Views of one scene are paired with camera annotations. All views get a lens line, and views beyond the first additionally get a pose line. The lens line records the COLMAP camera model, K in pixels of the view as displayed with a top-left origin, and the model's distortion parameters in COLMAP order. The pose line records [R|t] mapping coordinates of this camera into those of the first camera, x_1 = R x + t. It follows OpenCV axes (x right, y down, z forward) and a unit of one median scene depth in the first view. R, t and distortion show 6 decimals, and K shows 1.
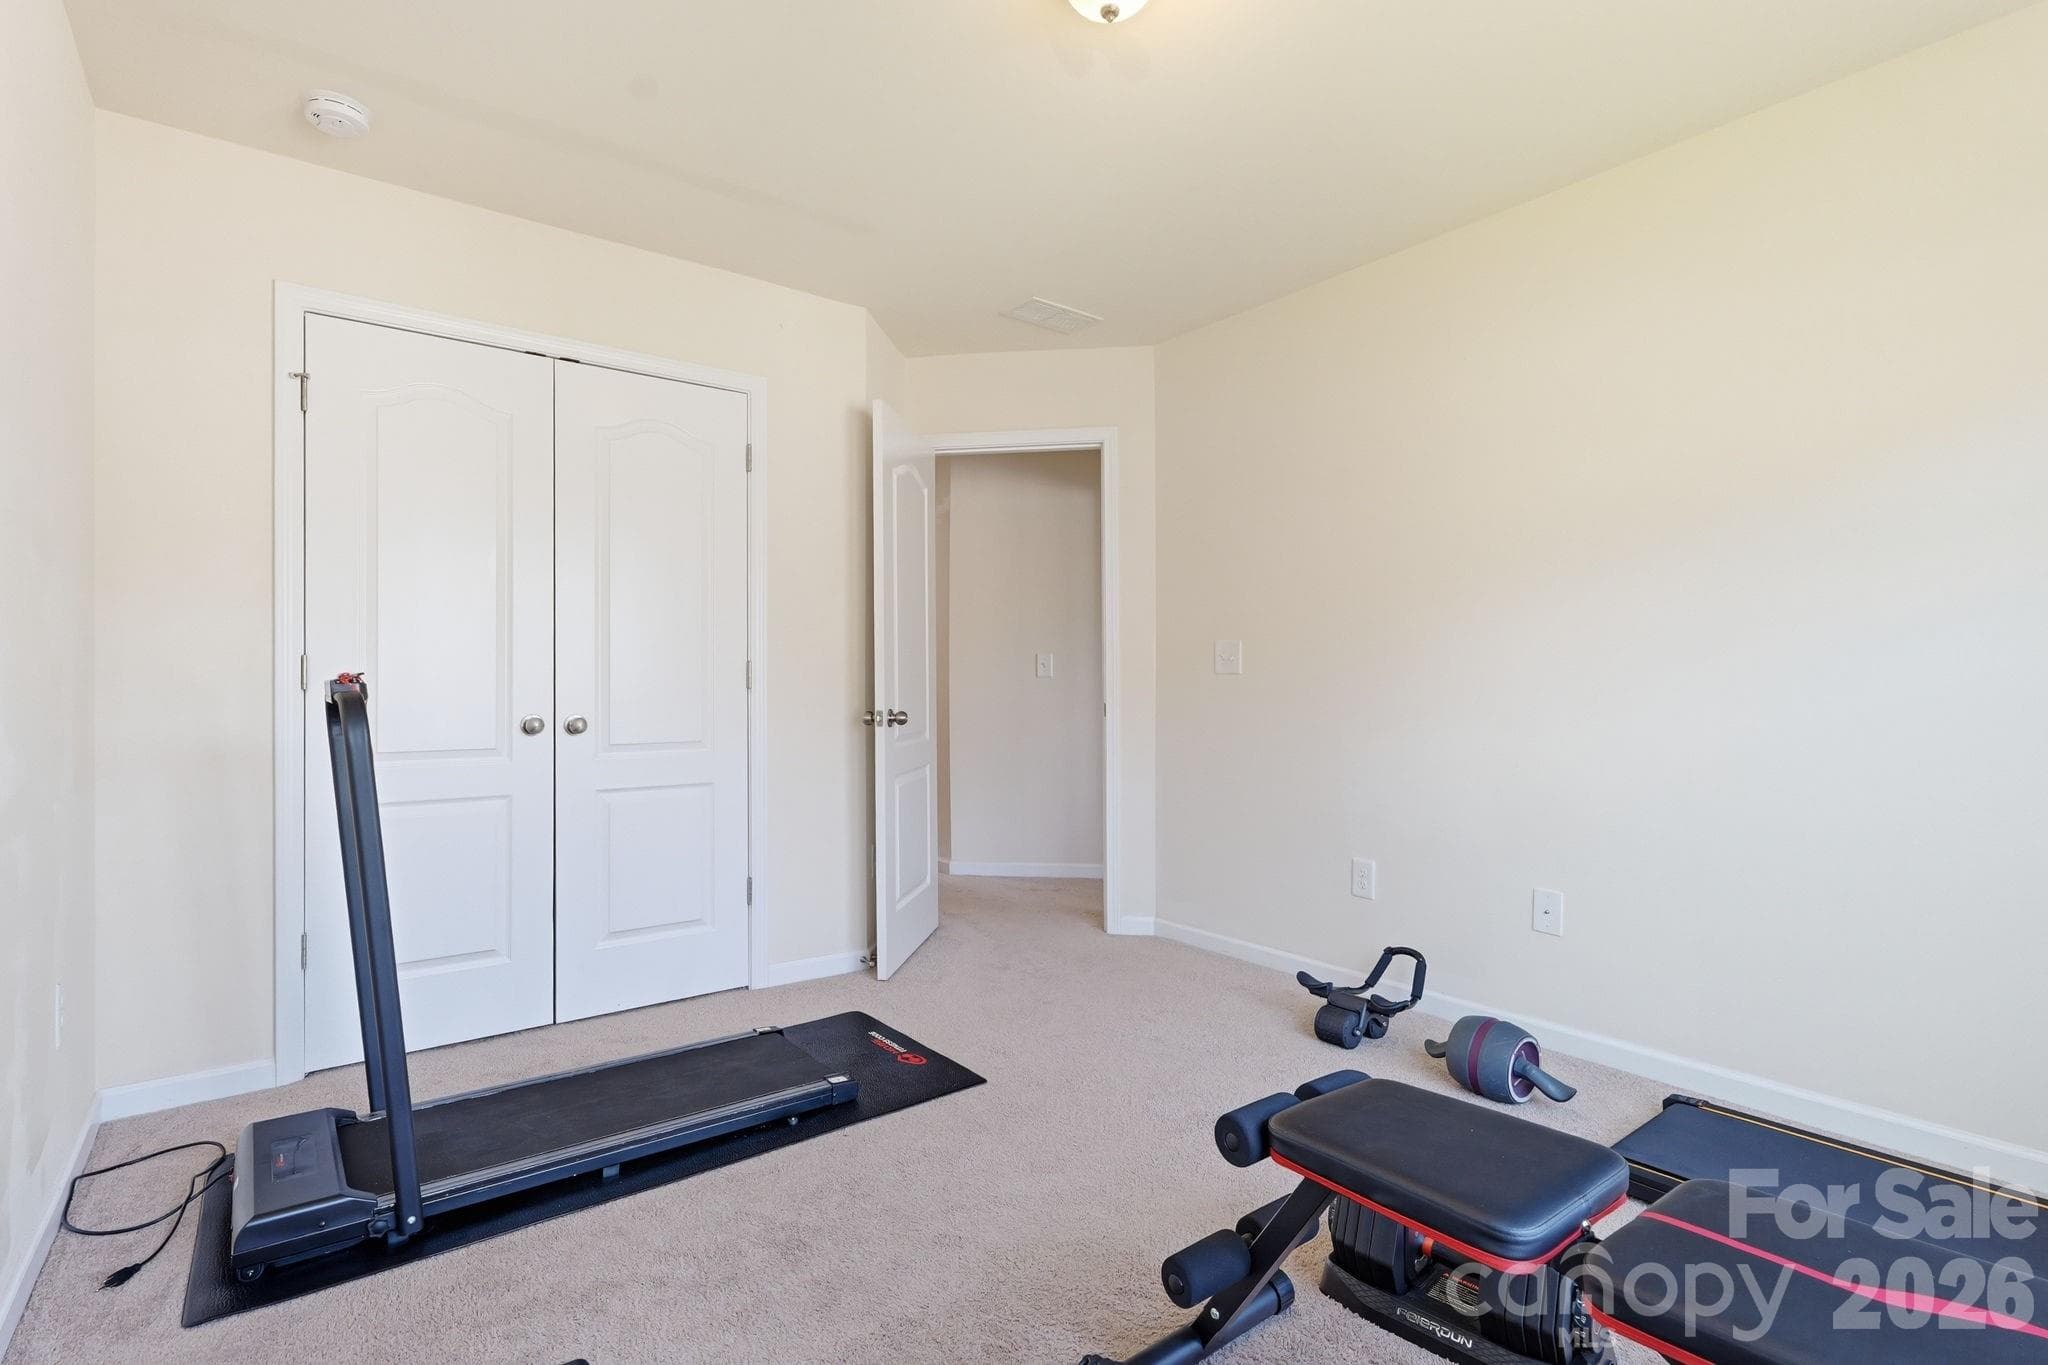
lens RADIAL K [[969.0, 0, 1004.5], [0, 969.0, 687.5], [0, 0, 1]] dist [0.000080, 0.000259]
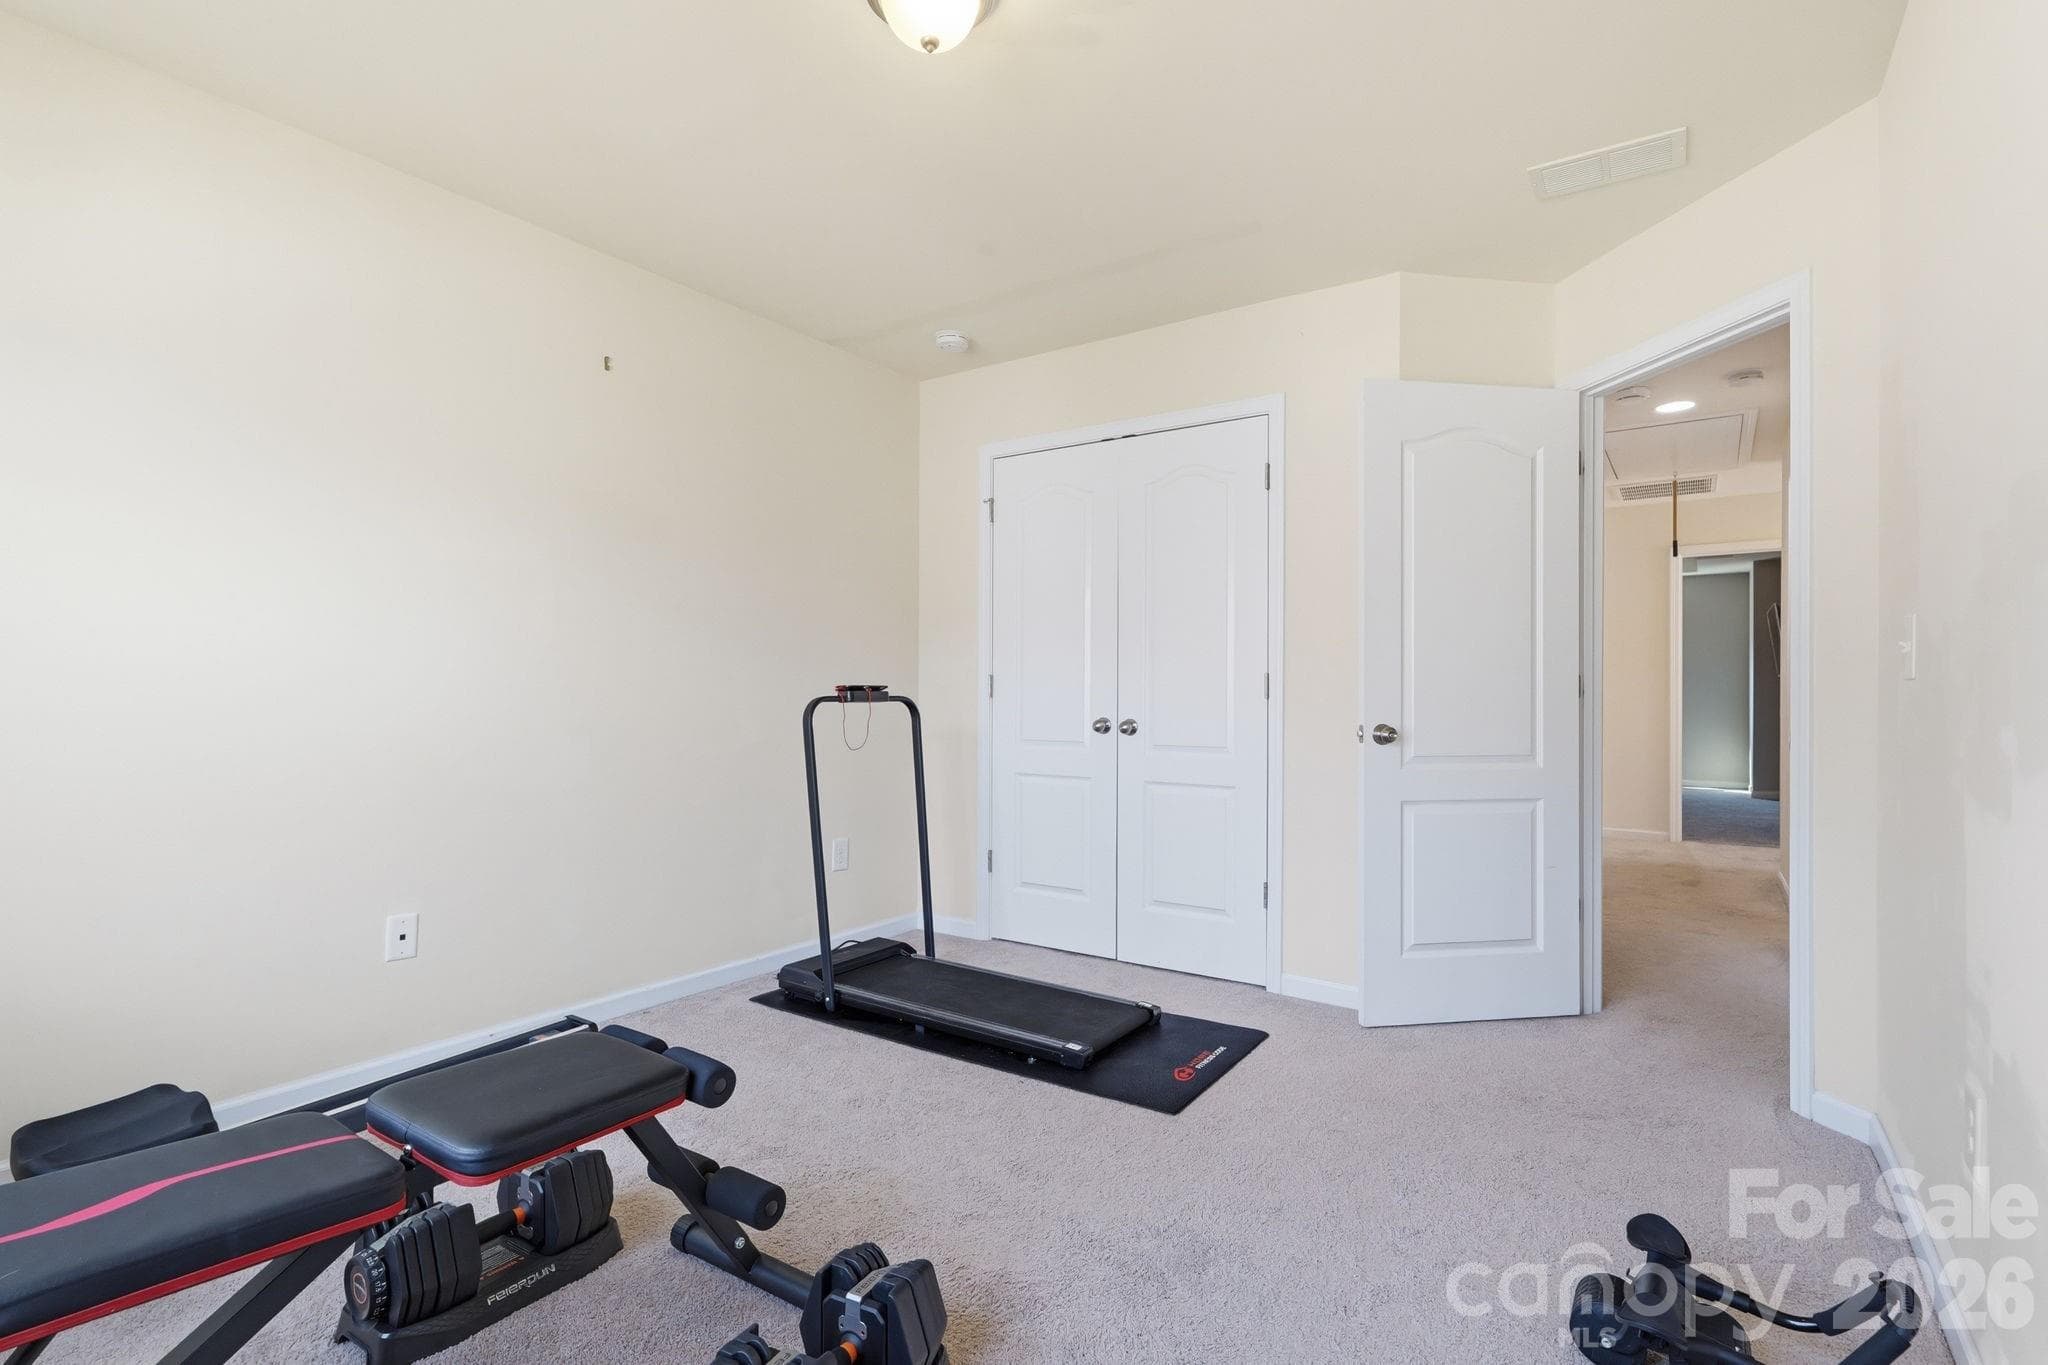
lens RADIAL K [[969.0, 0, 1004.5], [0, 969.0, 687.5], [0, 0, 1]] dist [0.000080, 0.000259]
pose [[0.313319, 0.001785, -0.949646, 0.776115], [-0.004872, 0.999988, 0.000272, -0.012487], [0.949635, 0.004541, 0.313324, 0.502424]]
